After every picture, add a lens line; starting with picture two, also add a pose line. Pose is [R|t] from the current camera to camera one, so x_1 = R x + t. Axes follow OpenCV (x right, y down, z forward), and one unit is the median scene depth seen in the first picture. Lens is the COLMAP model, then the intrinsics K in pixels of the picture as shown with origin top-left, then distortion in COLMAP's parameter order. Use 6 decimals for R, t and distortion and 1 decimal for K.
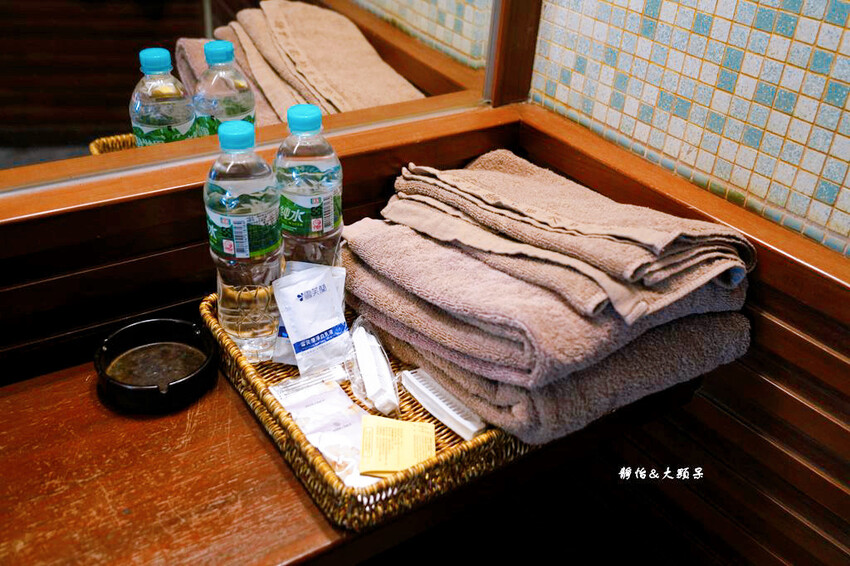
lens RADIAL K [[821.0, 0, 428.6], [0, 821.0, 282.9], [0, 0, 1]] dist [-0.013818, -0.012147]
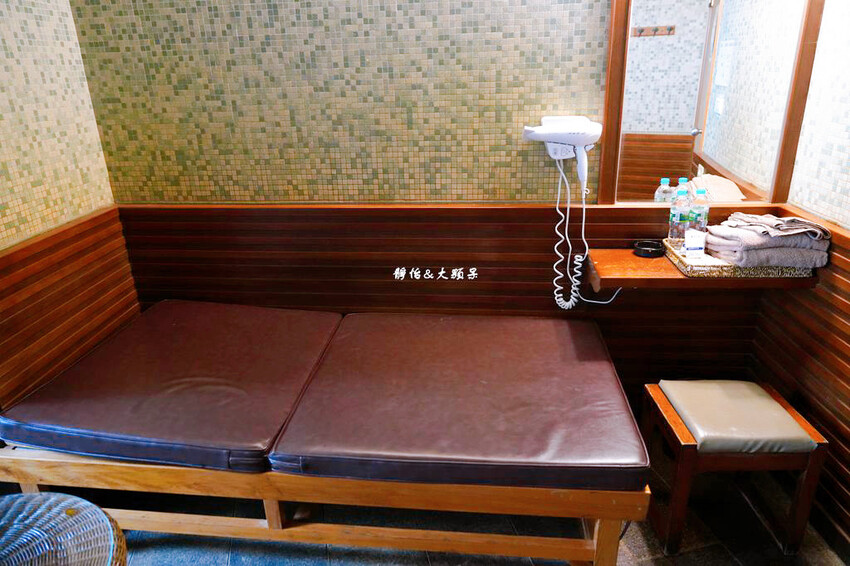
lens RADIAL K [[567.6, 0, 427.4], [0, 567.6, 281.5], [0, 0, 1]] dist [-0.011114, 0.001794]
pose [[0.761612, 0.135761, -0.633653, 0.622544], [-0.272562, 0.954223, -0.123158, 0.889044], [0.587926, 0.266508, 0.763752, -1.721806]]
